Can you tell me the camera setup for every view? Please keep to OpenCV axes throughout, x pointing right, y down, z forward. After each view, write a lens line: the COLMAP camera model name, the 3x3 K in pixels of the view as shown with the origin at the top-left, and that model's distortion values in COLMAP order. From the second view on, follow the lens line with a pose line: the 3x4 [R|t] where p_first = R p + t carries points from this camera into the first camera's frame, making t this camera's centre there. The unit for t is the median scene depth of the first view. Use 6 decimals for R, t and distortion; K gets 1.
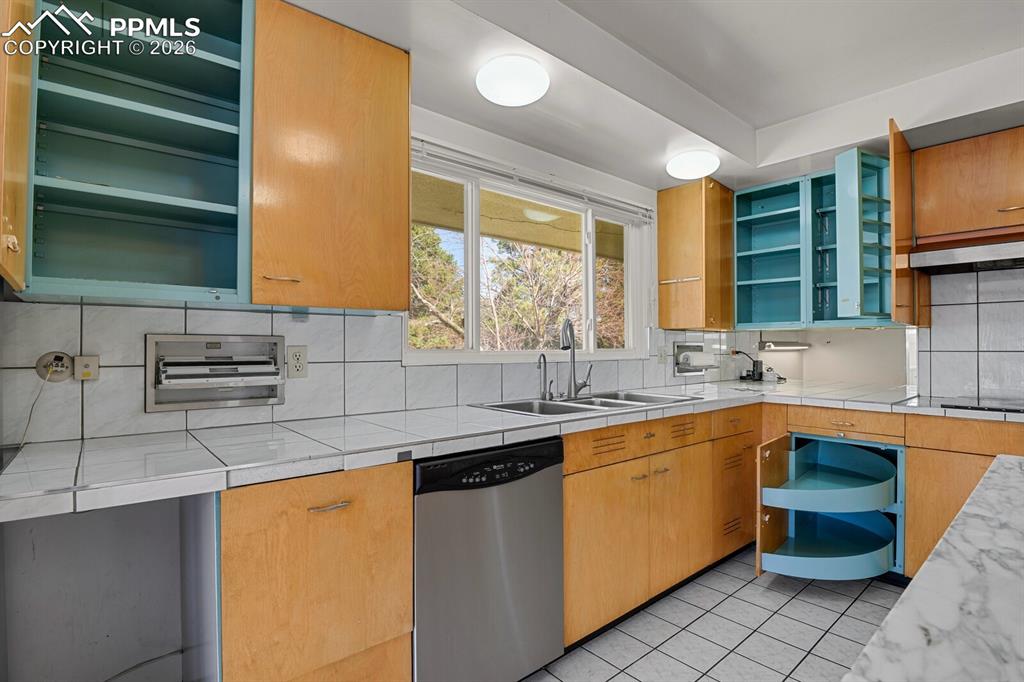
lens RADIAL K [[505.9, 0, 514.6], [0, 505.9, 342.0], [0, 0, 1]] dist [-0.022709, -0.002066]
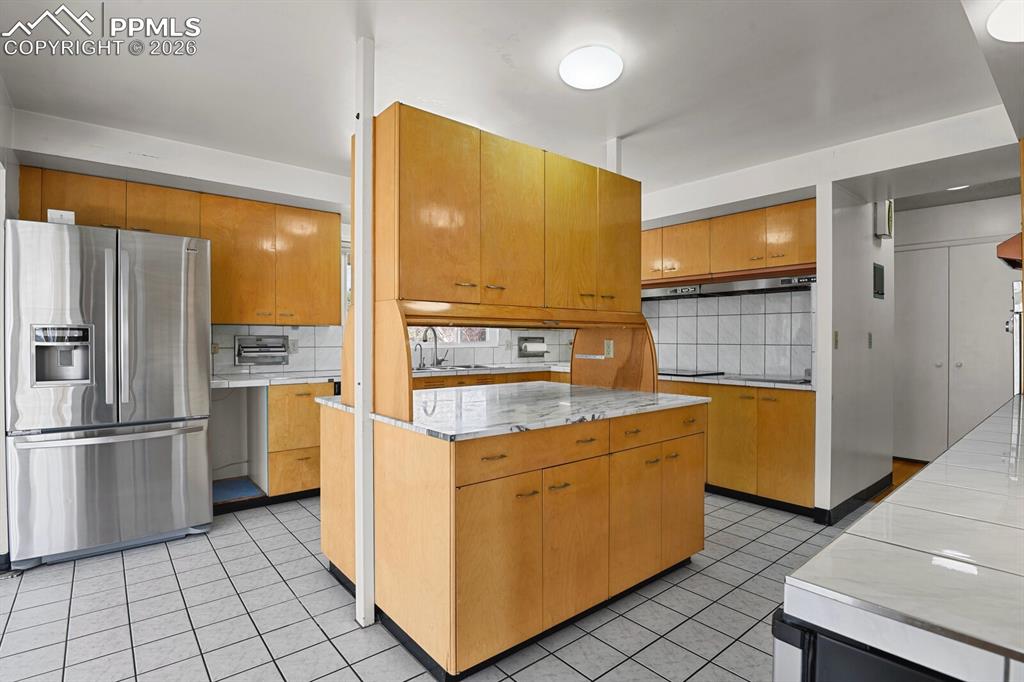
lens RADIAL K [[505.9, 0, 509.9], [0, 505.9, 343.5], [0, 0, 1]] dist [-0.022709, -0.002066]
pose [[0.999611, 0.000710, -0.027899, 0.689102], [-0.000156, 0.999803, 0.019828, -0.024799], [0.027907, -0.019816, 0.999414, -1.420387]]
